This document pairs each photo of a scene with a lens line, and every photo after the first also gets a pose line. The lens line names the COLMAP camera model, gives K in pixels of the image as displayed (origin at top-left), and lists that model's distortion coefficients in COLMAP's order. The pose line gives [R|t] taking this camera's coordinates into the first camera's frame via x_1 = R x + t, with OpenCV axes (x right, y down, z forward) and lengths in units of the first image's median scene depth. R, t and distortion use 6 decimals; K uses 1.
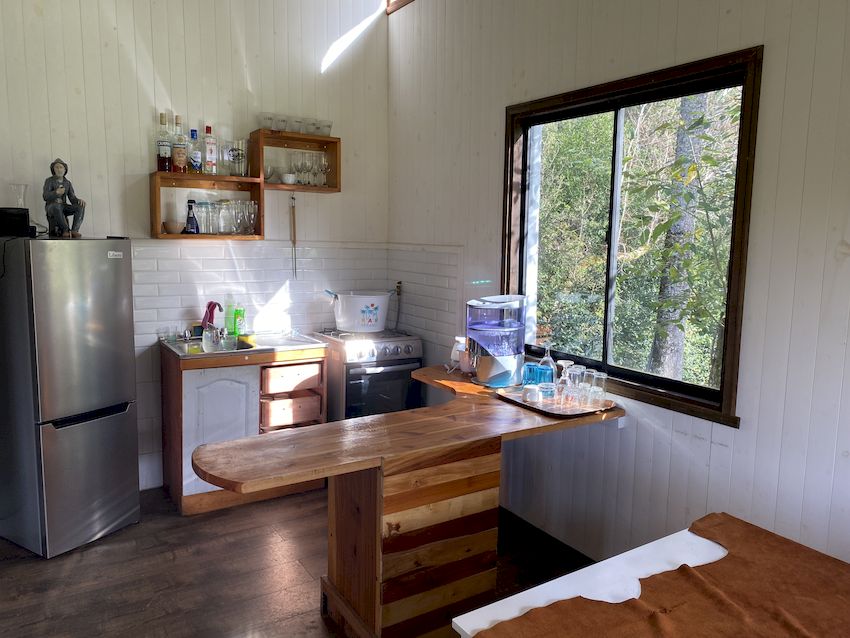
lens RADIAL K [[639.6, 0, 427.1], [0, 639.6, 319.6], [0, 0, 1]] dist [0.026287, -0.040690]
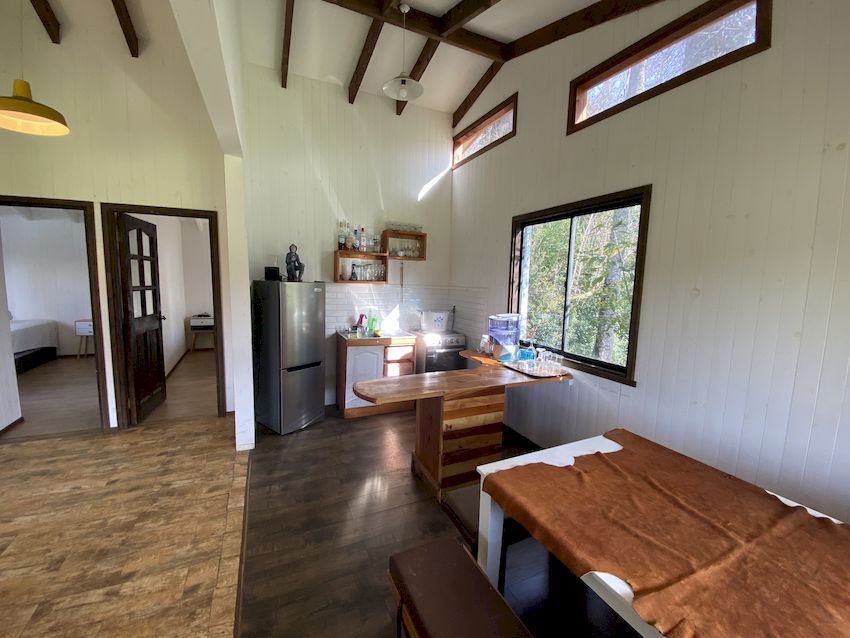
lens RADIAL K [[343.6, 0, 424.2], [0, 343.6, 317.4], [0, 0, 1]] dist [0.007256, -0.014945]
pose [[0.991284, 0.025081, -0.129337, 0.001409], [-0.029267, 0.999104, -0.030565, 0.011310], [0.128454, 0.034084, 0.991130, -0.053692]]
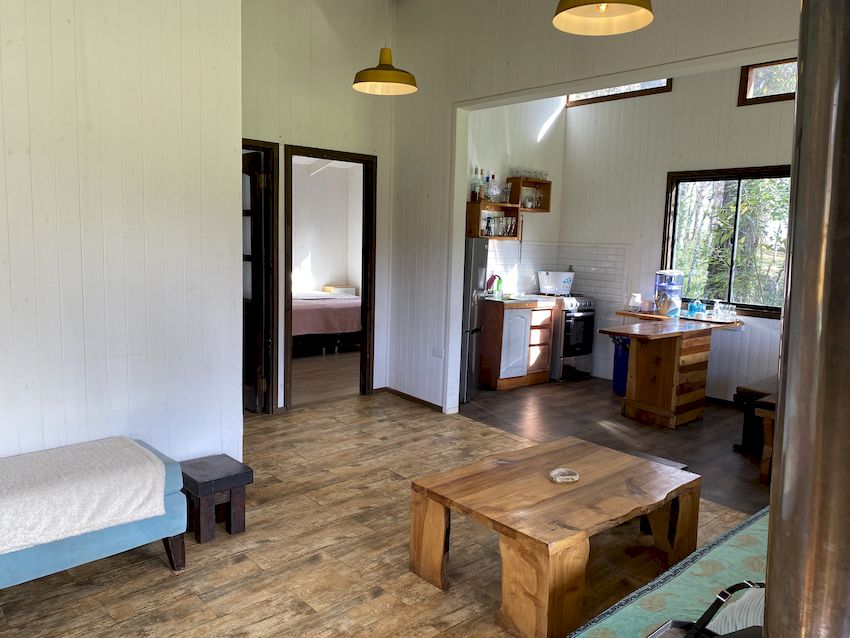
lens RADIAL K [[639.6, 0, 418.6], [0, 639.6, 320.6], [0, 0, 1]] dist [0.026287, -0.040690]
pose [[0.989557, -0.003257, 0.144106, -0.881732], [0.003646, 0.999990, -0.002432, 0.113279], [-0.144097, 0.002932, 0.989559, -0.782840]]
